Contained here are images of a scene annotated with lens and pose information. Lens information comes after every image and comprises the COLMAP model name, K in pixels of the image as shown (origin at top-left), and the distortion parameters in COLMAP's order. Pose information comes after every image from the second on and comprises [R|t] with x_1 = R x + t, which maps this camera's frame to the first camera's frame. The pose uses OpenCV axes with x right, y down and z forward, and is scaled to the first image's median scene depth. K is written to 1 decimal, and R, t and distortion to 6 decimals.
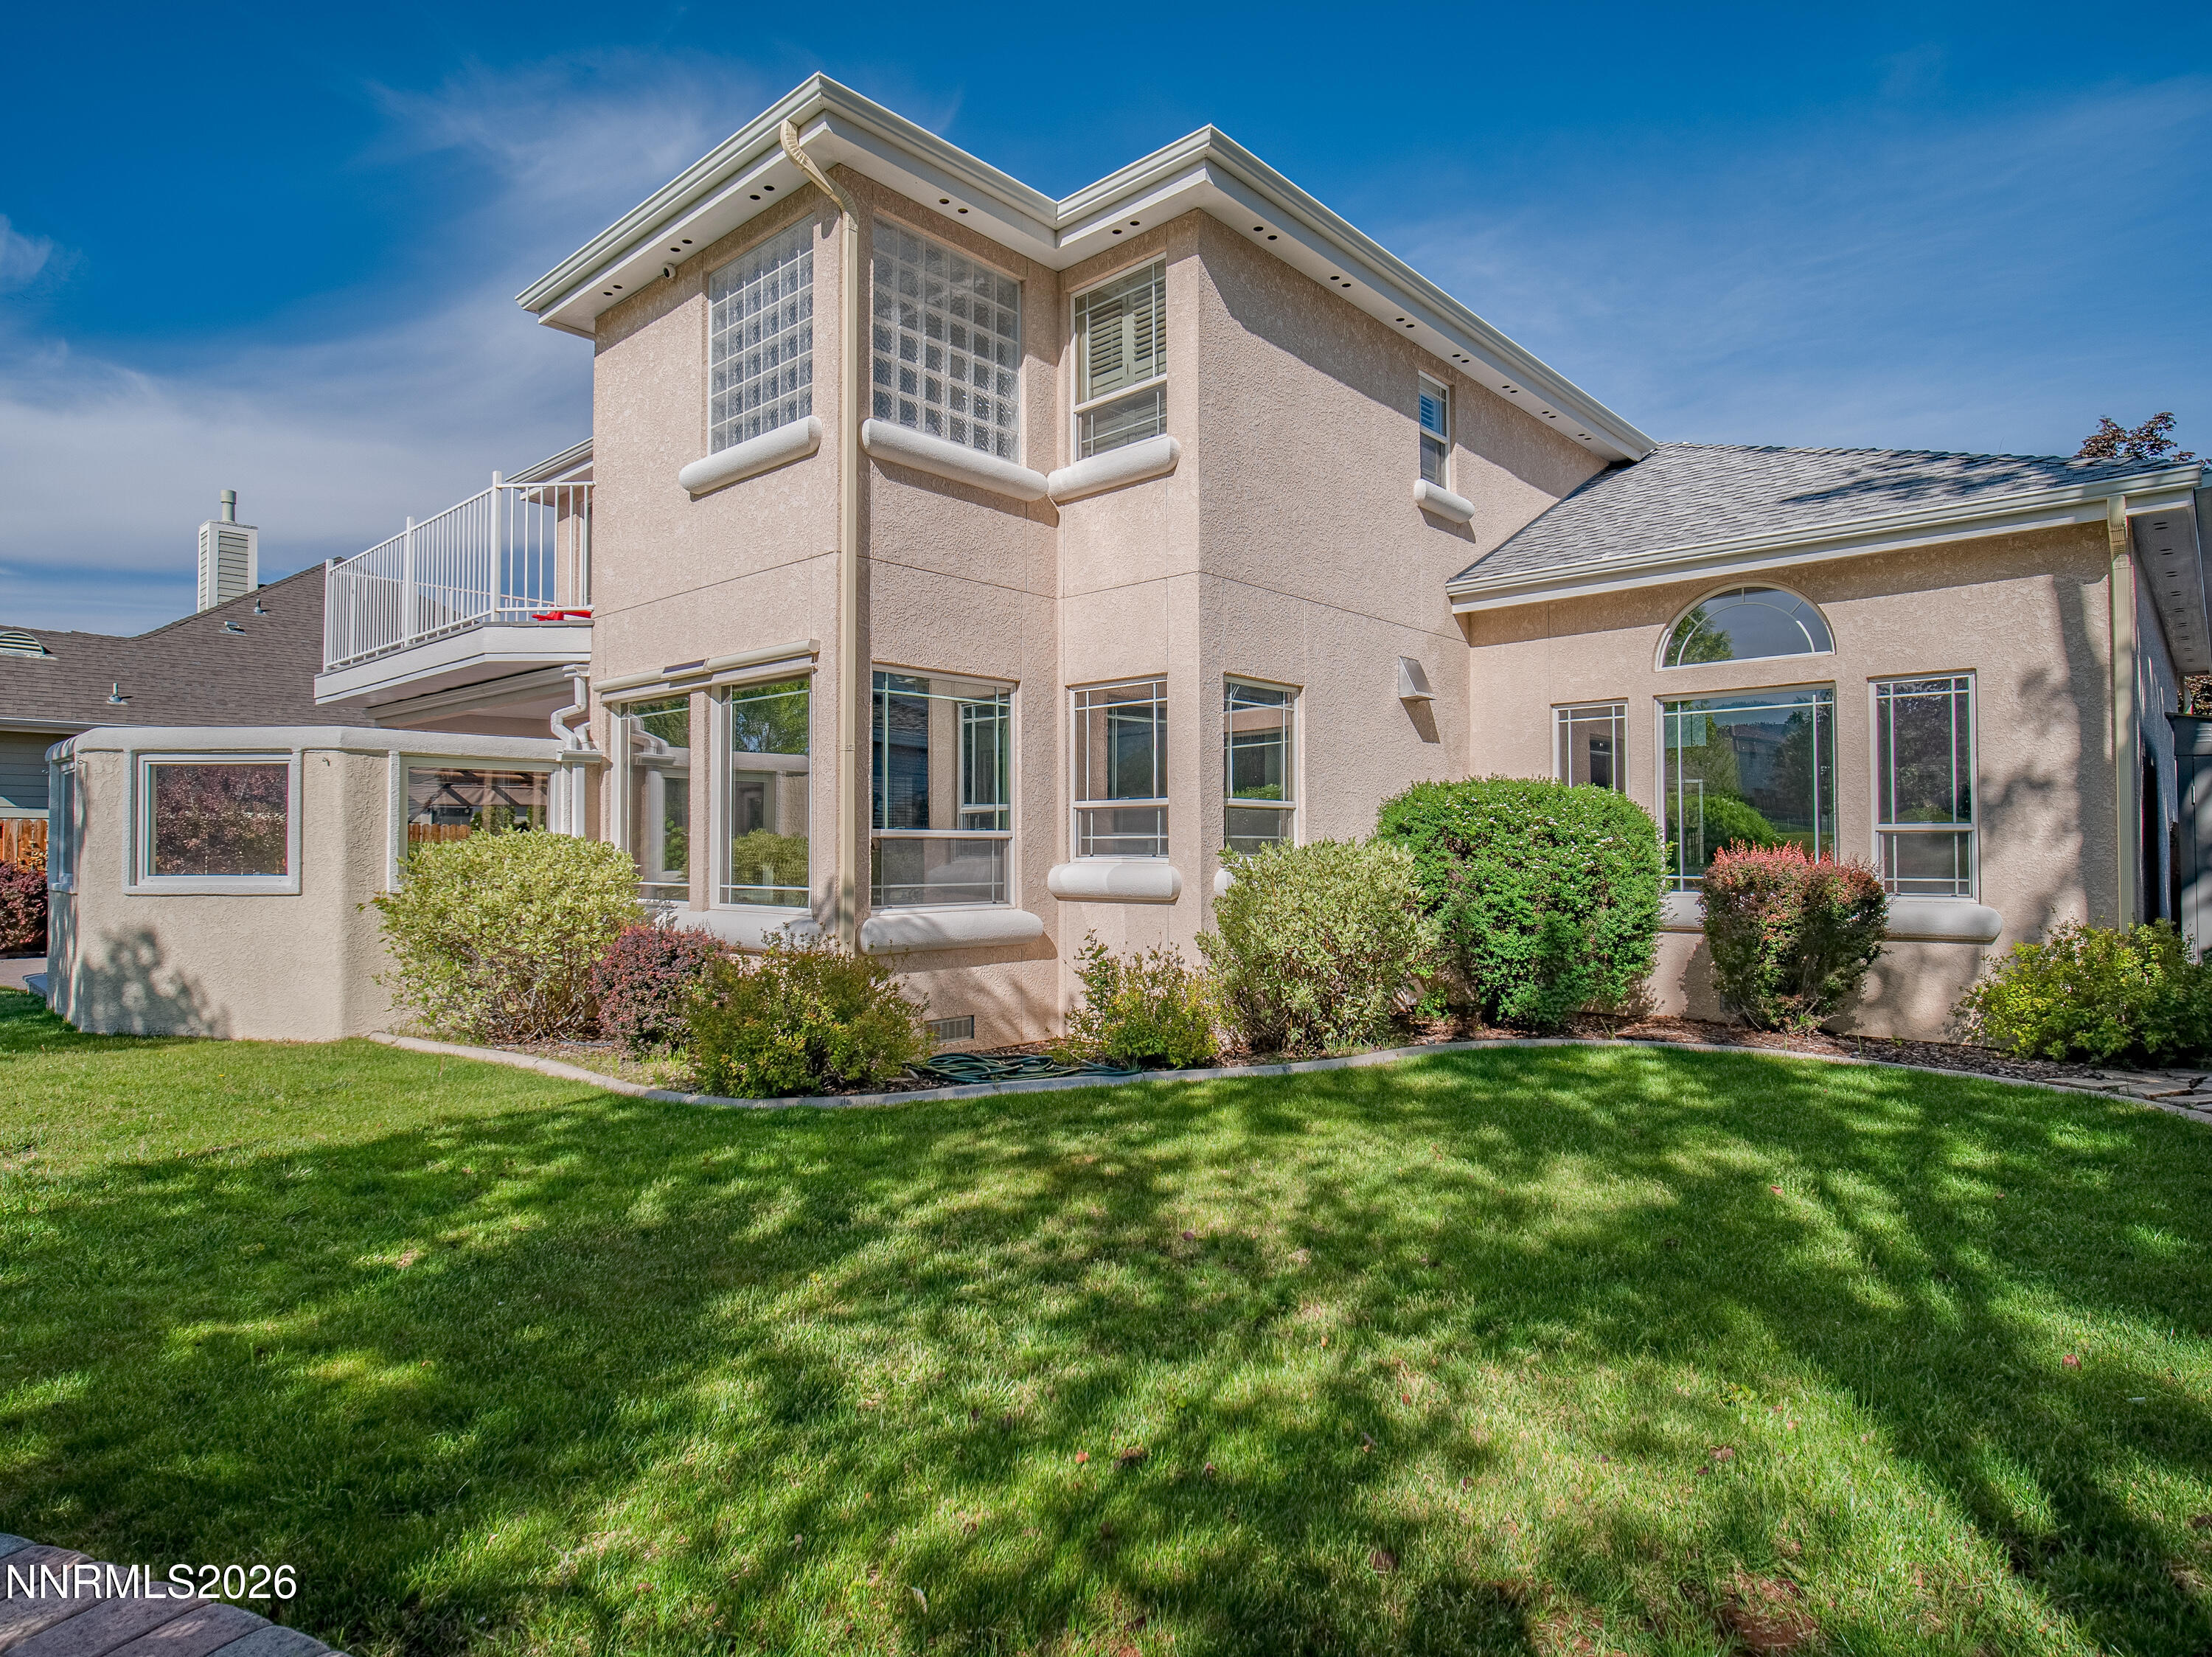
lens RADIAL K [[1230.4, 0, 1109.7], [0, 1230.4, 831.3], [0, 0, 1]] dist [-0.001984, -0.001248]
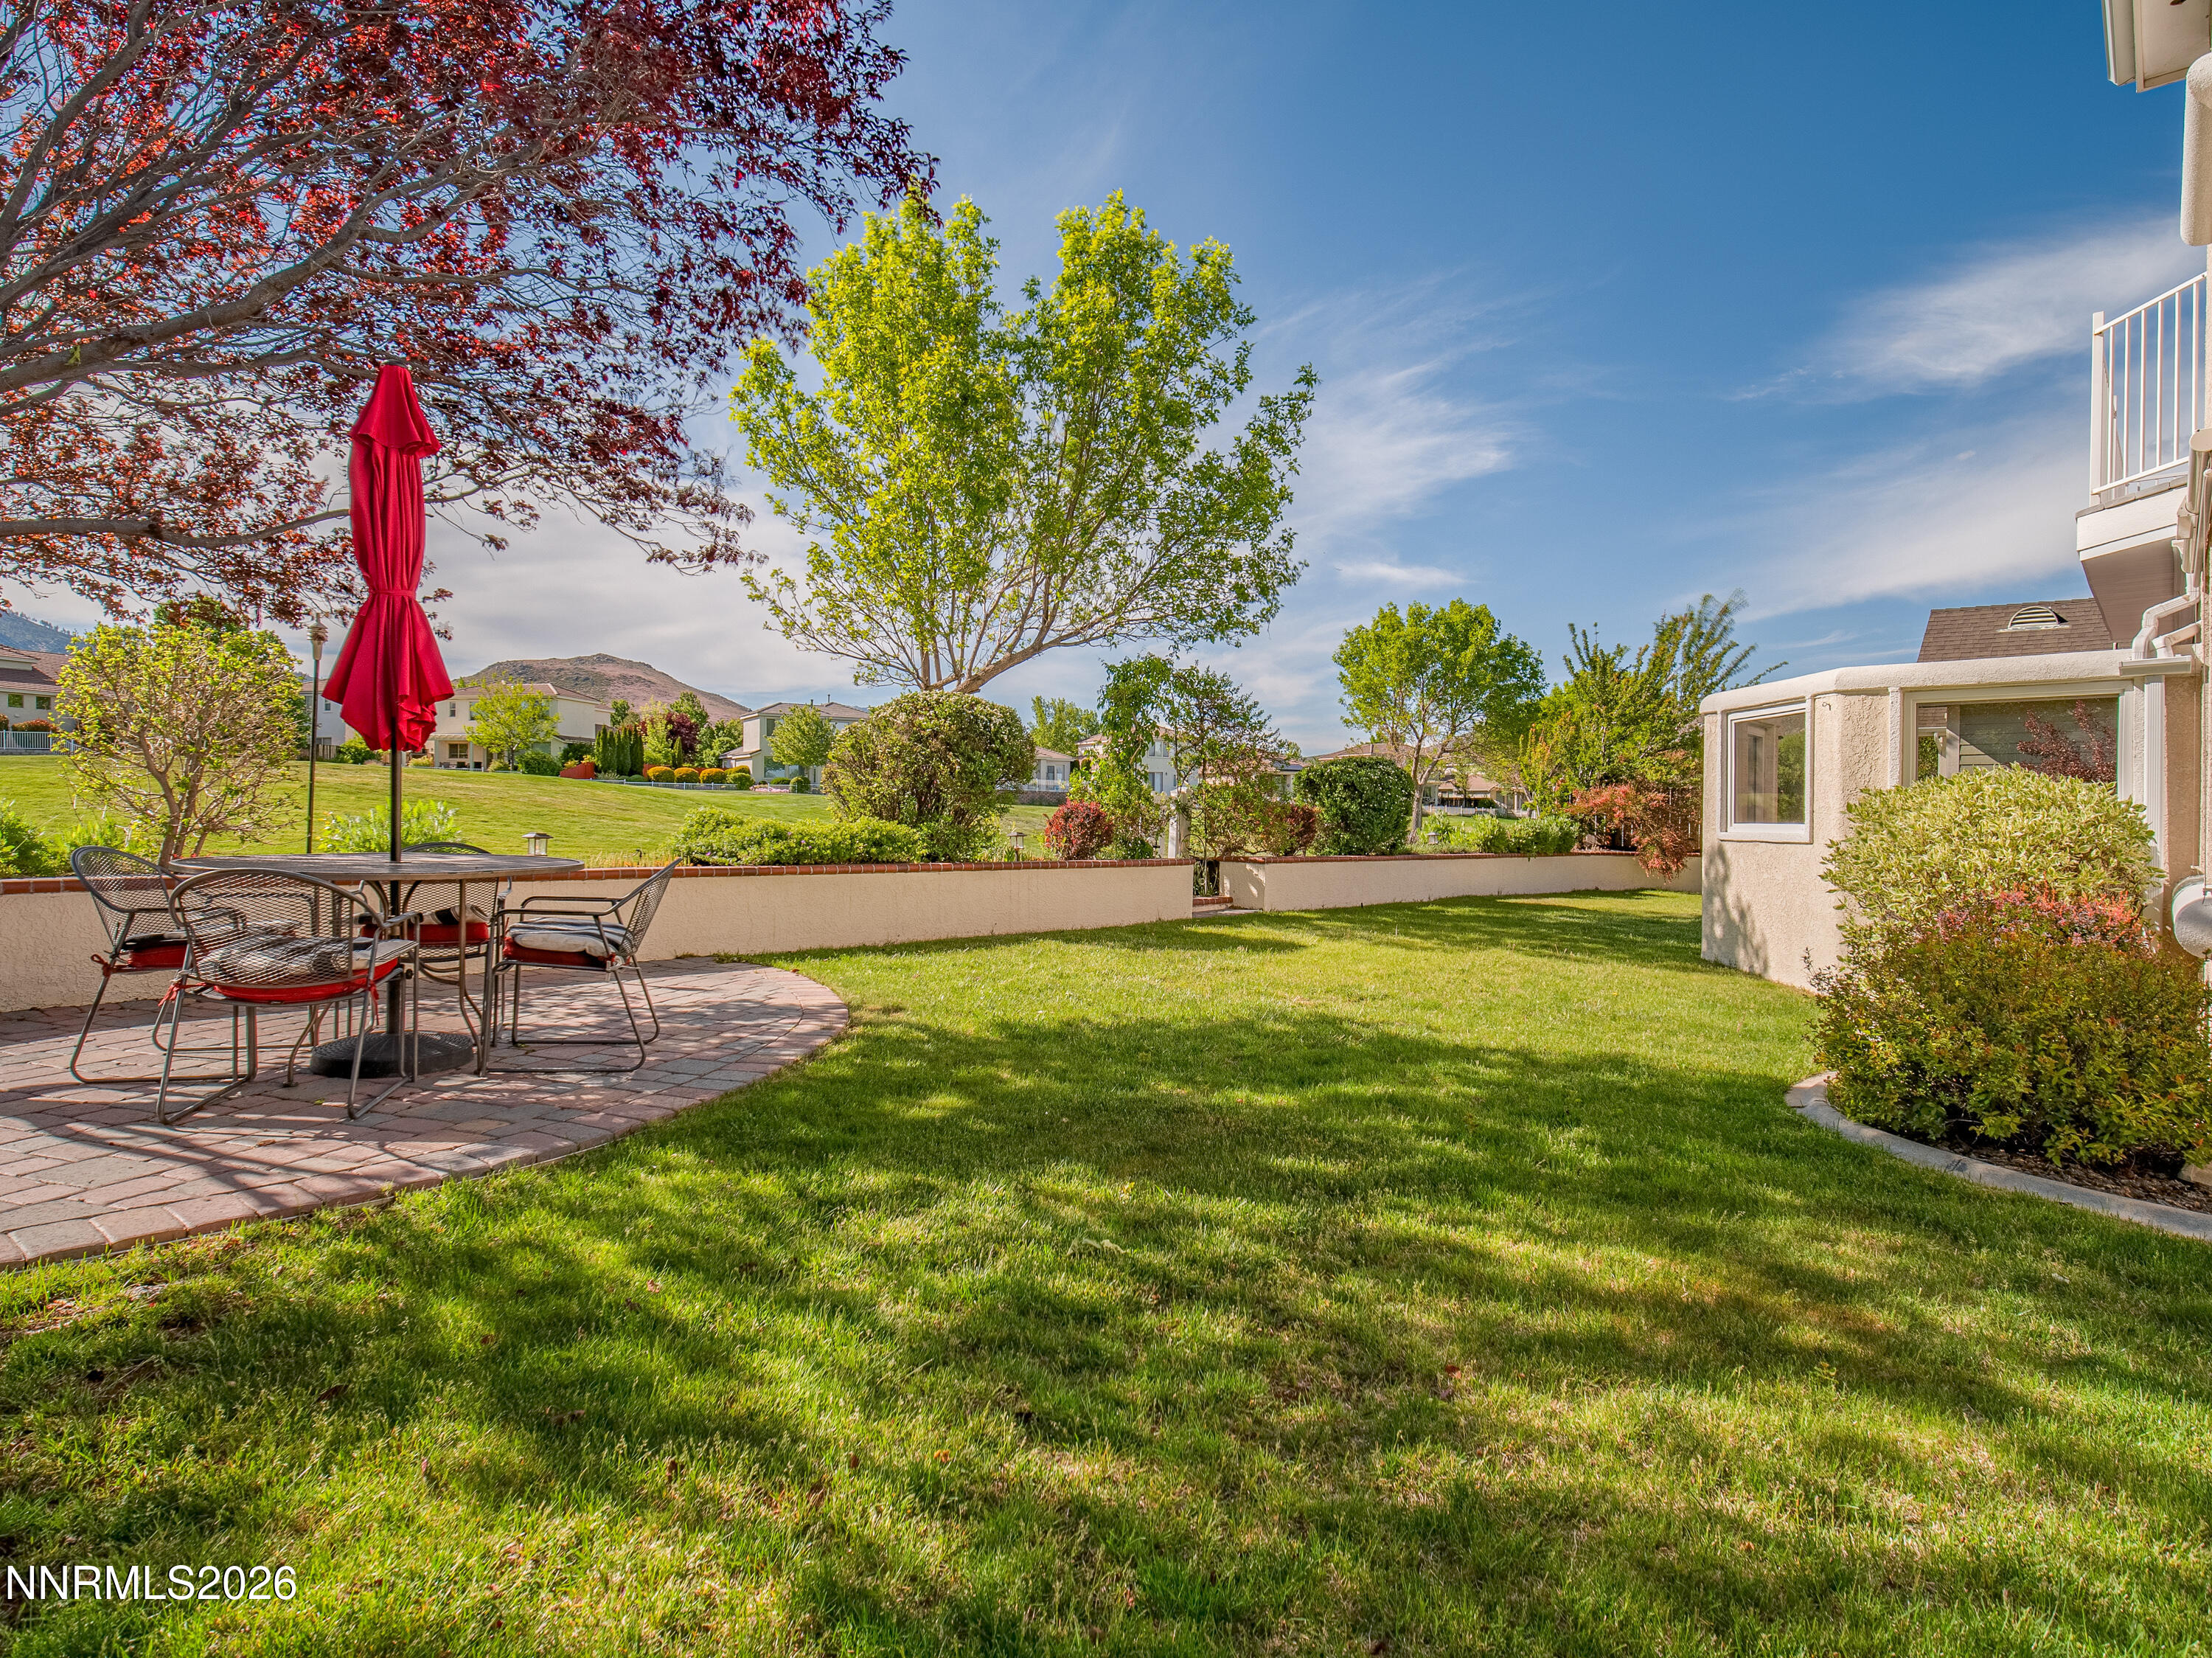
lens RADIAL K [[1230.5, 0, 1108.7], [0, 1230.5, 823.1], [0, 0, 1]] dist [-0.001984, -0.001248]
pose [[0.020268, 0.006262, -0.999775, 0.711372], [0.006445, 0.999959, 0.006394, 0.056906], [0.999774, -0.006573, 0.020227, 0.904433]]
